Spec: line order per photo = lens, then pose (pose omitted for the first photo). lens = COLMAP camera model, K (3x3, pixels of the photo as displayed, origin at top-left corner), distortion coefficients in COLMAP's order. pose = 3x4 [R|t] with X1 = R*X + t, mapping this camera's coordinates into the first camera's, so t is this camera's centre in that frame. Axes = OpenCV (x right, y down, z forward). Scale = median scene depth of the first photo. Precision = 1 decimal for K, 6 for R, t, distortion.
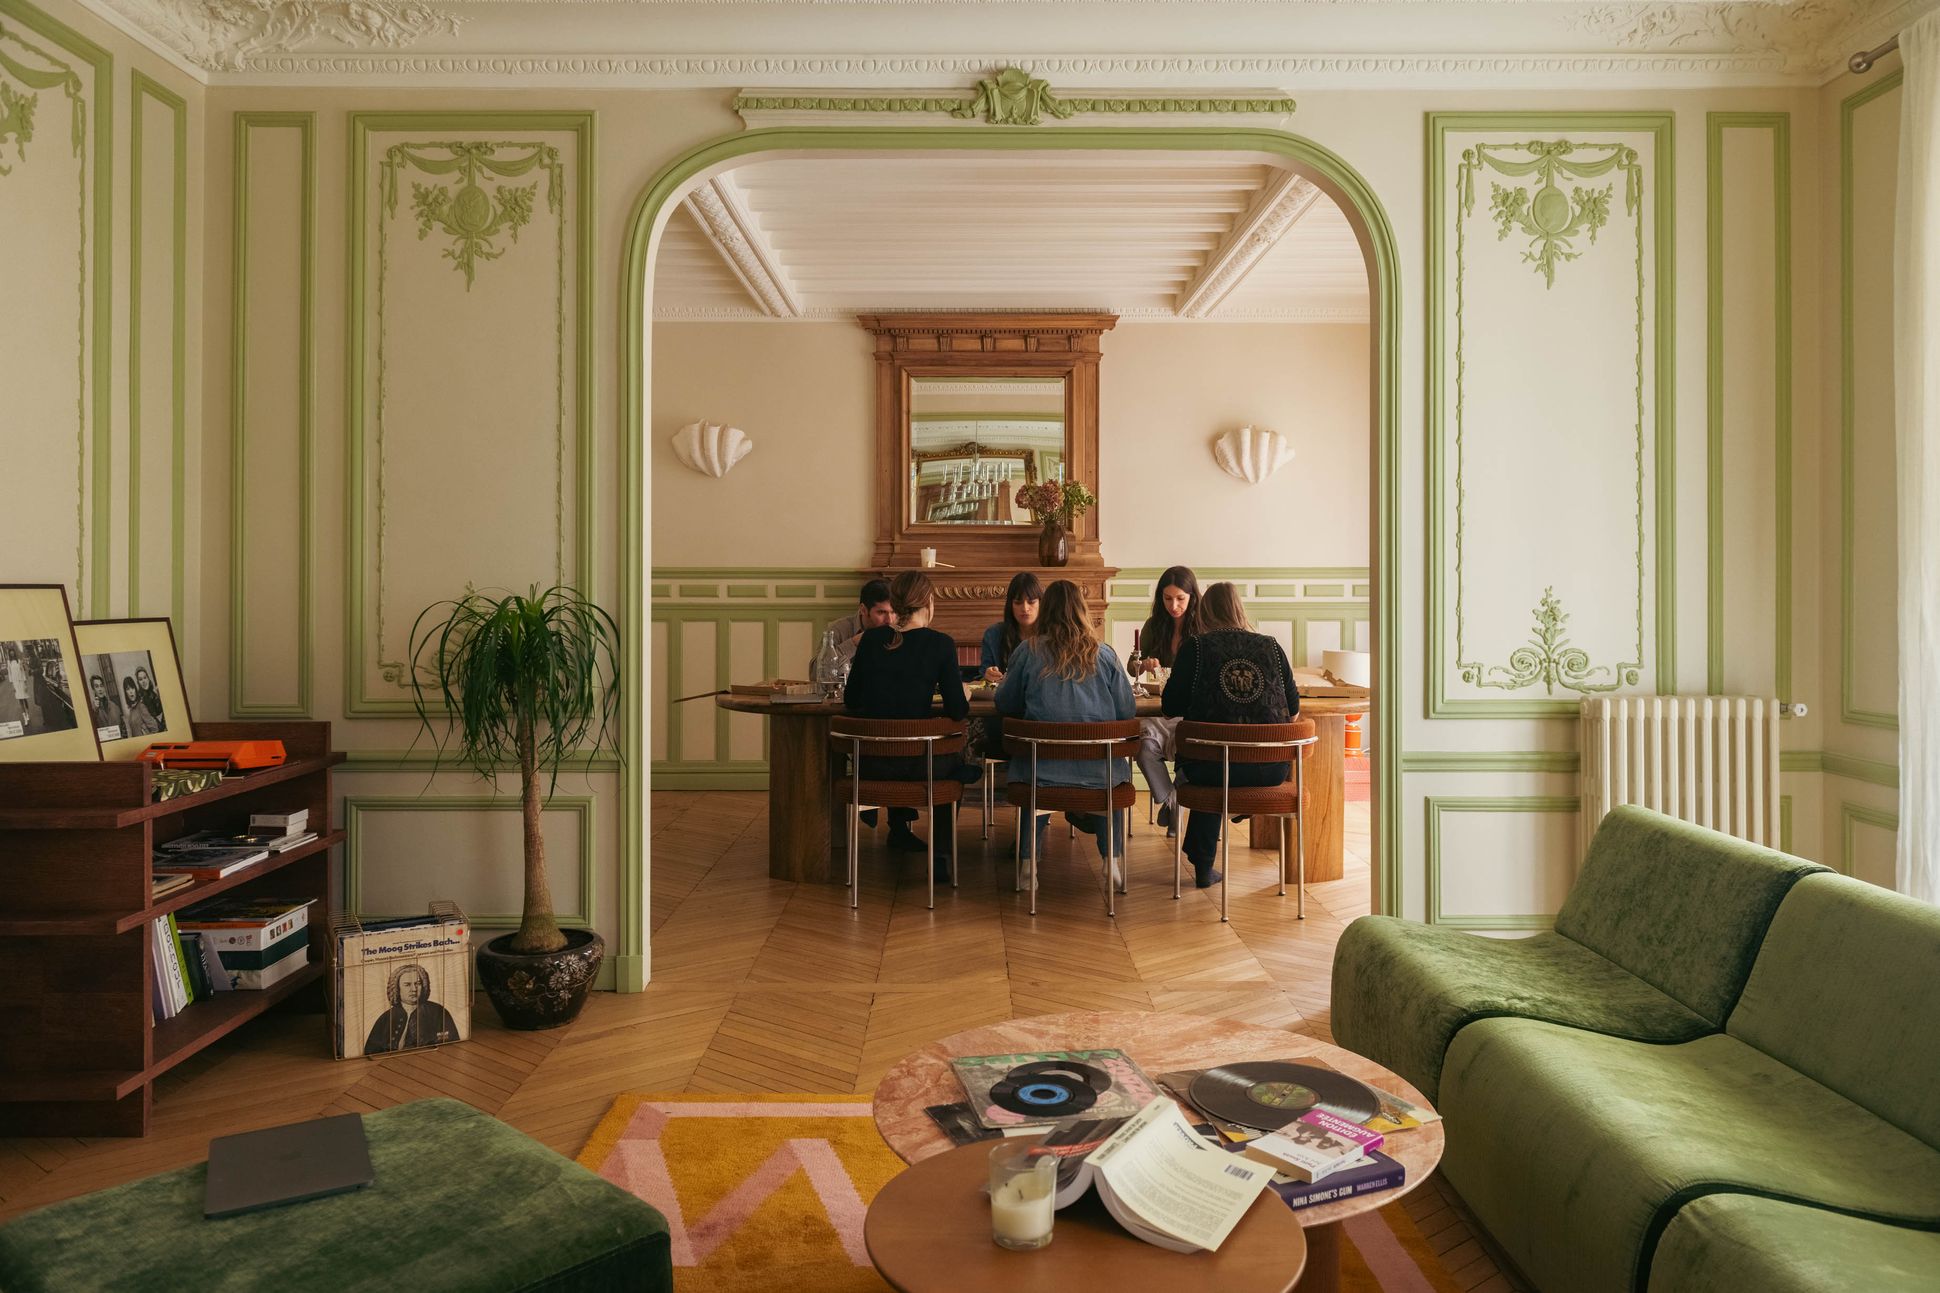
lens RADIAL K [[1344.9, 0, 957.1], [0, 1344.9, 569.4], [0, 0, 1]] dist [0.001240, 0.000168]
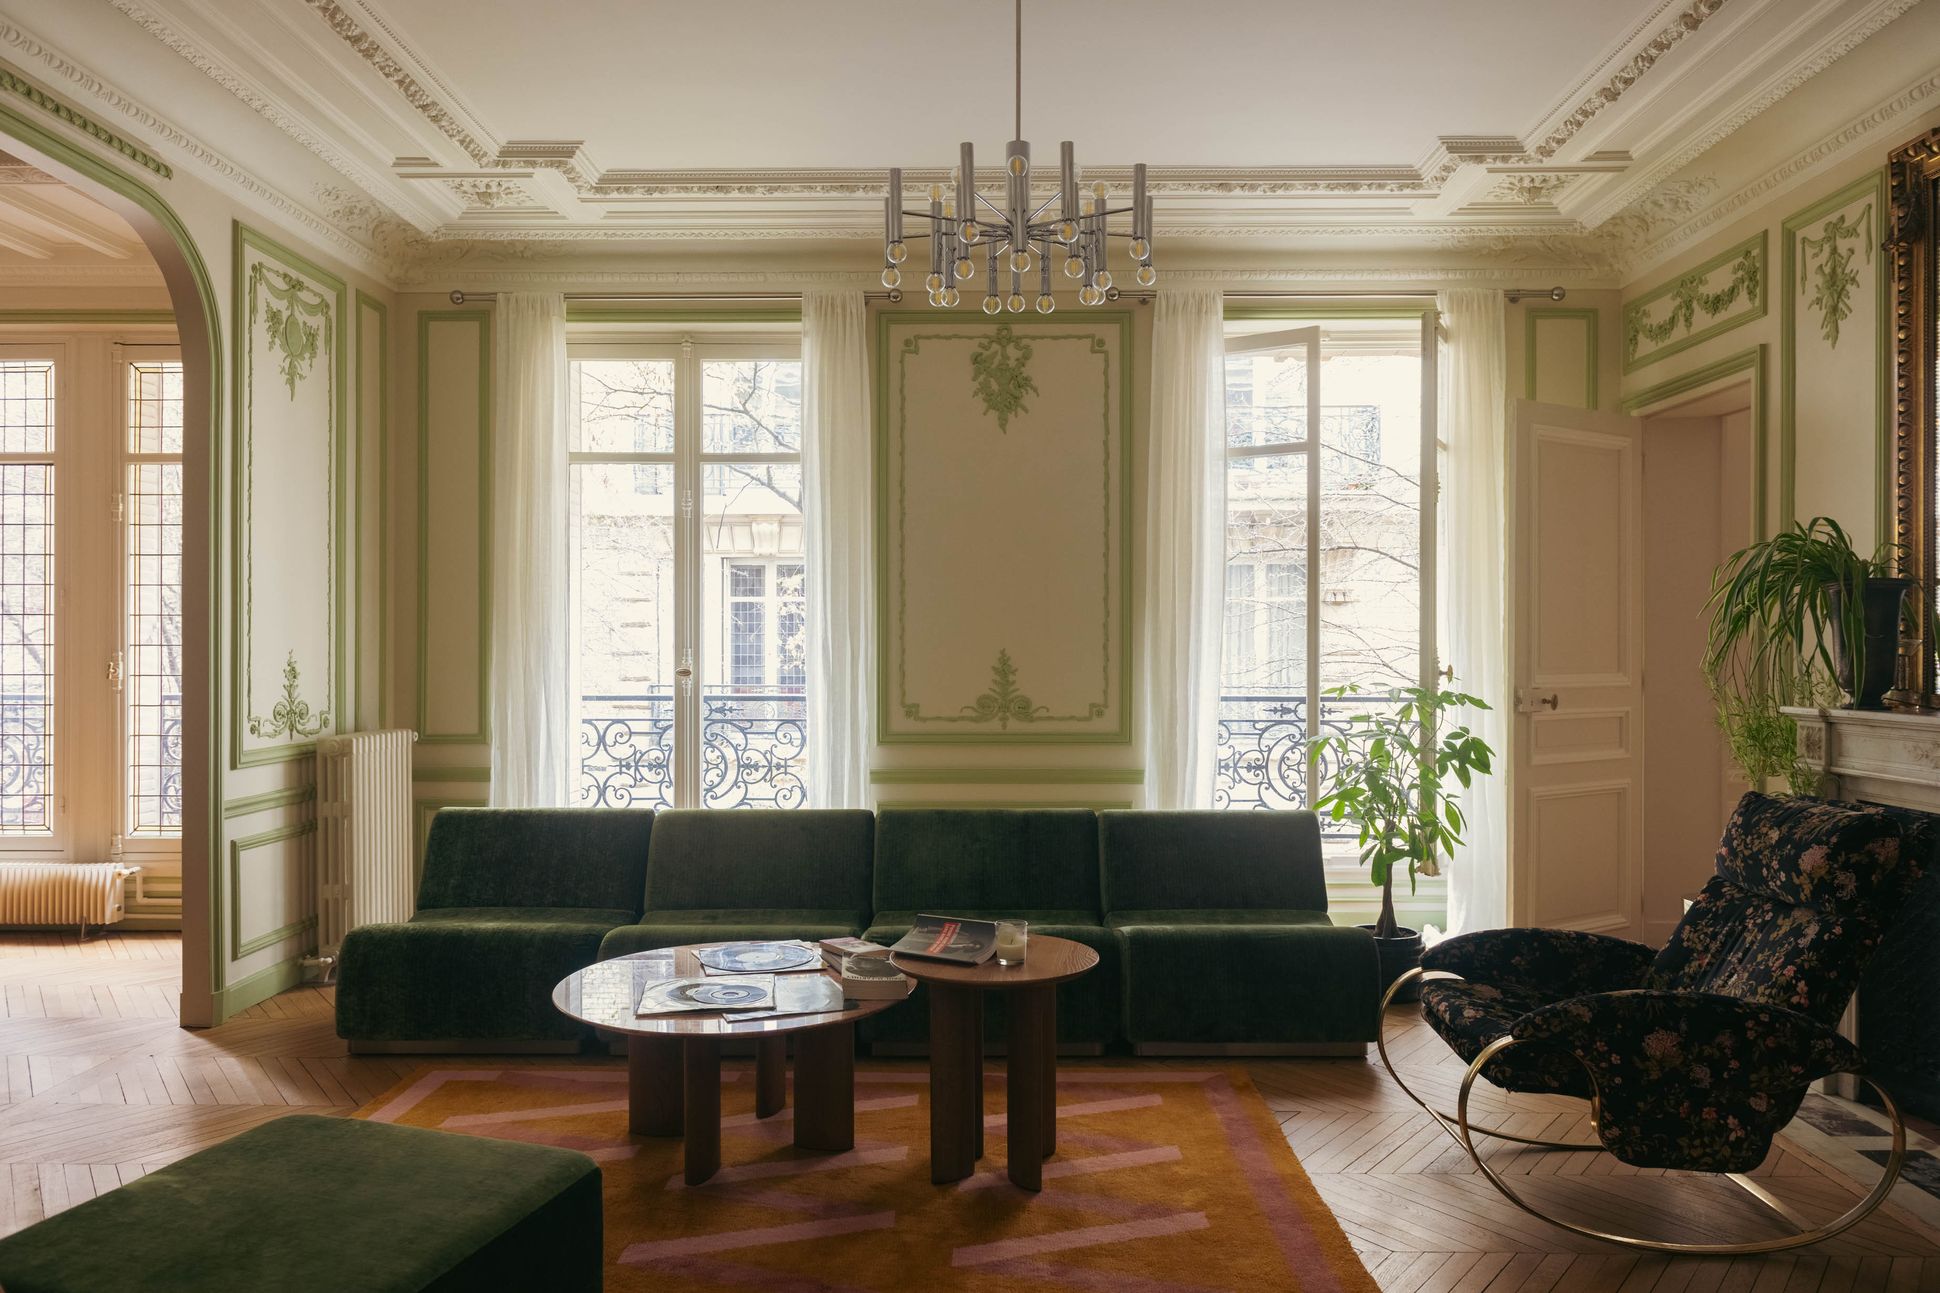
lens RADIAL K [[1344.9, 0, 972.0], [0, 1344.9, 648.7], [0, 0, 1]] dist [0.001240, 0.000168]
pose [[0.011422, -0.002272, 0.999932, -0.749075], [-0.008073, 0.999965, 0.002364, 0.004028], [-0.999902, -0.008099, 0.011403, 0.381817]]
